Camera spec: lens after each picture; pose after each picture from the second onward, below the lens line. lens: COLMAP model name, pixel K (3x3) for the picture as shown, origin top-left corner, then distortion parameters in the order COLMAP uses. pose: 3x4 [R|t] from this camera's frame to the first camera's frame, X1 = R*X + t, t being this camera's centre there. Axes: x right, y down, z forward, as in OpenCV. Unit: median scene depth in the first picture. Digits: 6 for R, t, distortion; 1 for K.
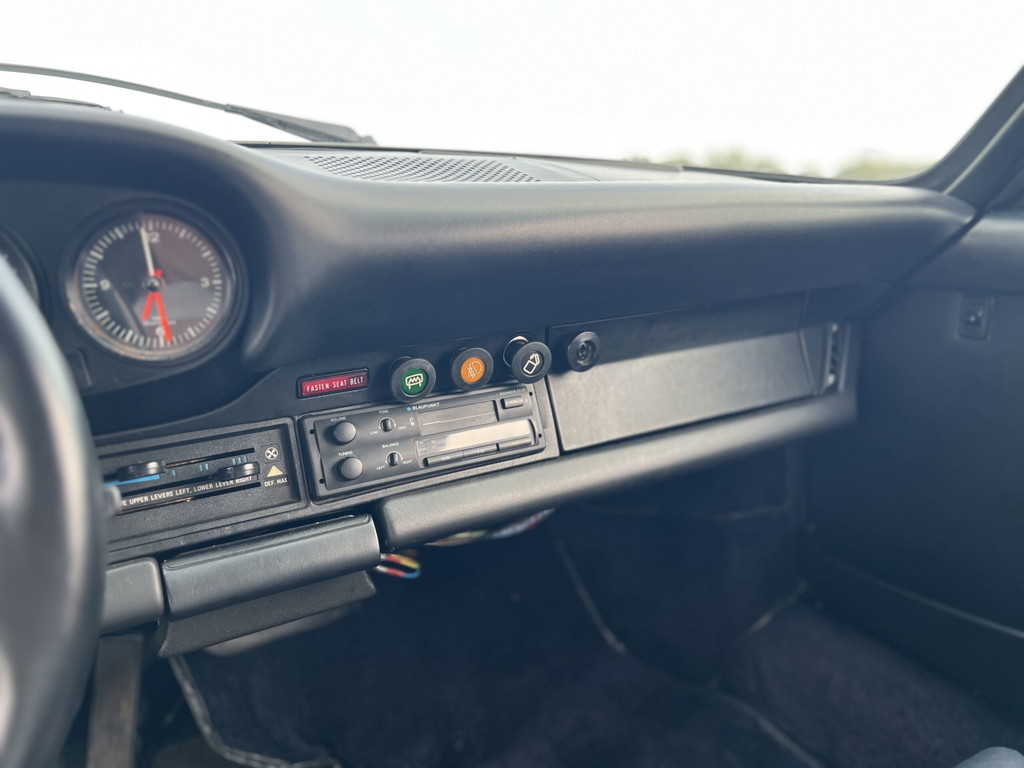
lens RADIAL K [[783.6, 0, 512.0], [0, 783.6, 384.0], [0, 0, 1]] dist [0.054916, -0.068968]
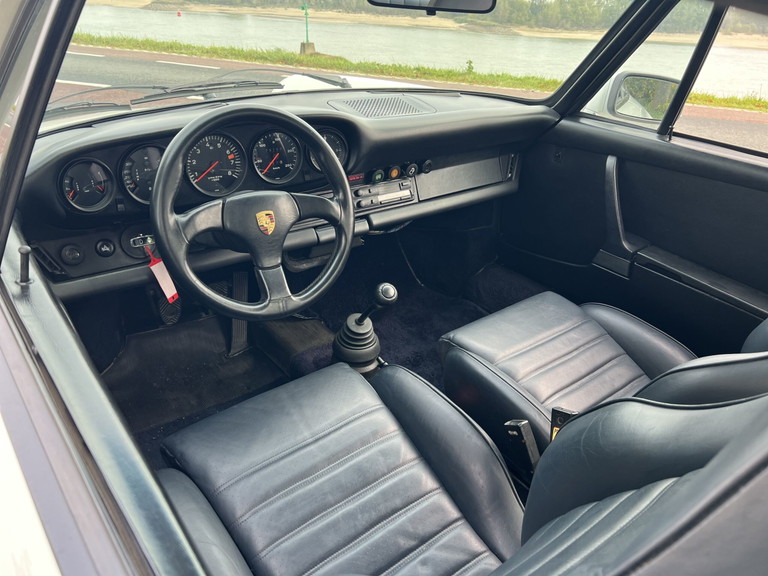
lens RADIAL K [[581.9, 0, 375.1], [0, 581.9, 288.9], [0, 0, 1]] dist [0.028482, -0.075099]
pose [[0.993163, -0.010199, 0.116294, -0.364667], [-0.014587, 0.977528, 0.210301, -0.049441], [-0.115825, -0.210559, 0.970695, -1.214959]]
